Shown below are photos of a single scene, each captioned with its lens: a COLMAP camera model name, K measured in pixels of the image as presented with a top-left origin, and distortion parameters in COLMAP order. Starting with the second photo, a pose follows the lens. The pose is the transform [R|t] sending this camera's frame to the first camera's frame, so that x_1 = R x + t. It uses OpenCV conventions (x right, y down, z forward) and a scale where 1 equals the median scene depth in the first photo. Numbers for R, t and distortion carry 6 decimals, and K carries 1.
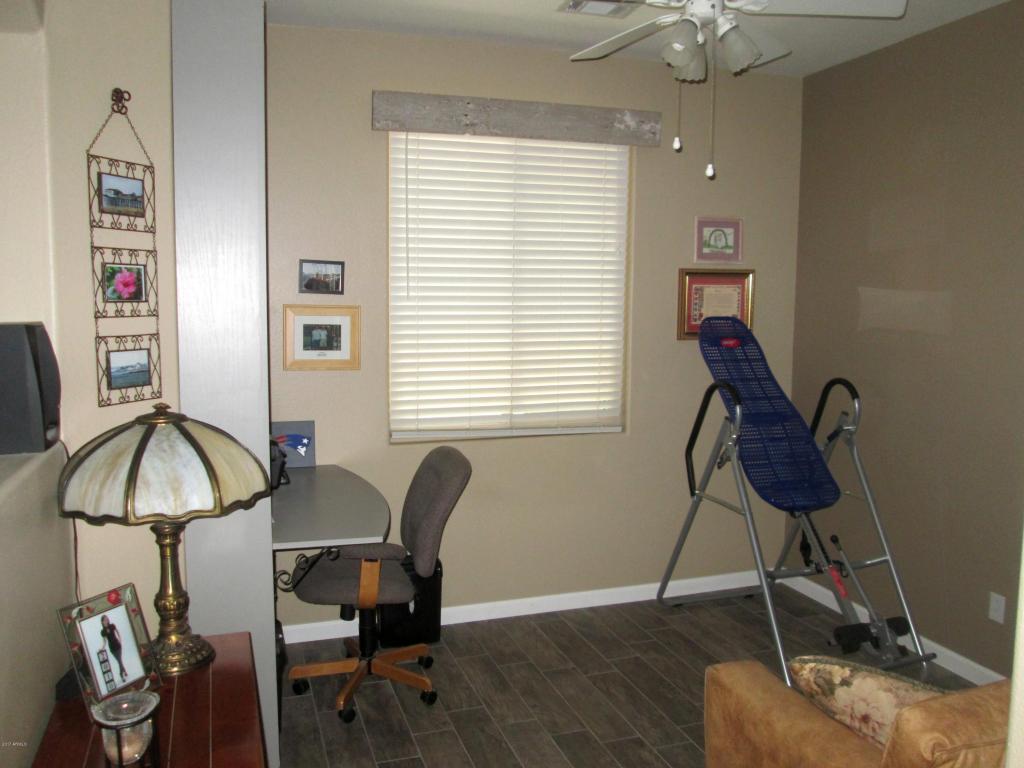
lens RADIAL K [[846.7, 0, 512.8], [0, 846.7, 378.8], [0, 0, 1]] dist [-0.047032, -0.006344]
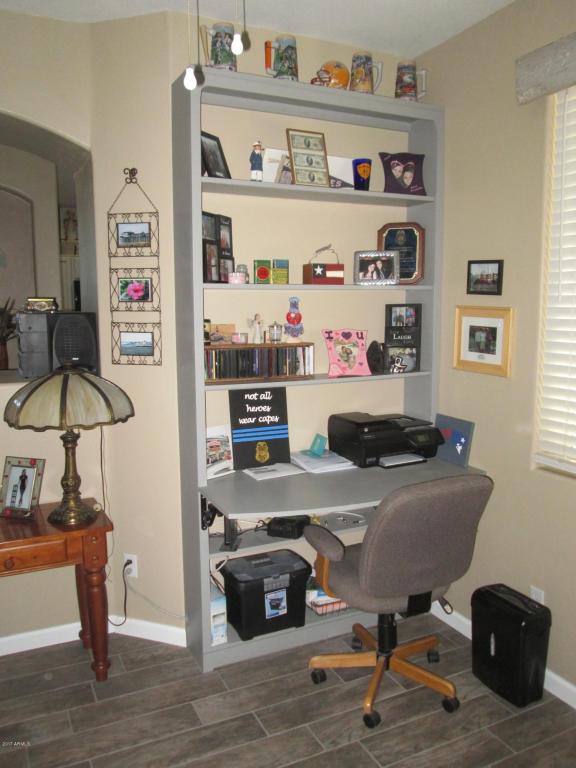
lens RADIAL K [[635.0, 0, 289.5], [0, 635.0, 387.6], [0, 0, 1]] dist [-0.047032, -0.006344]
pose [[0.117027, 0.130046, -0.984577, 0.765849], [-0.092000, 0.988546, 0.119635, -0.099005], [0.988858, 0.076580, 0.127651, 1.120985]]
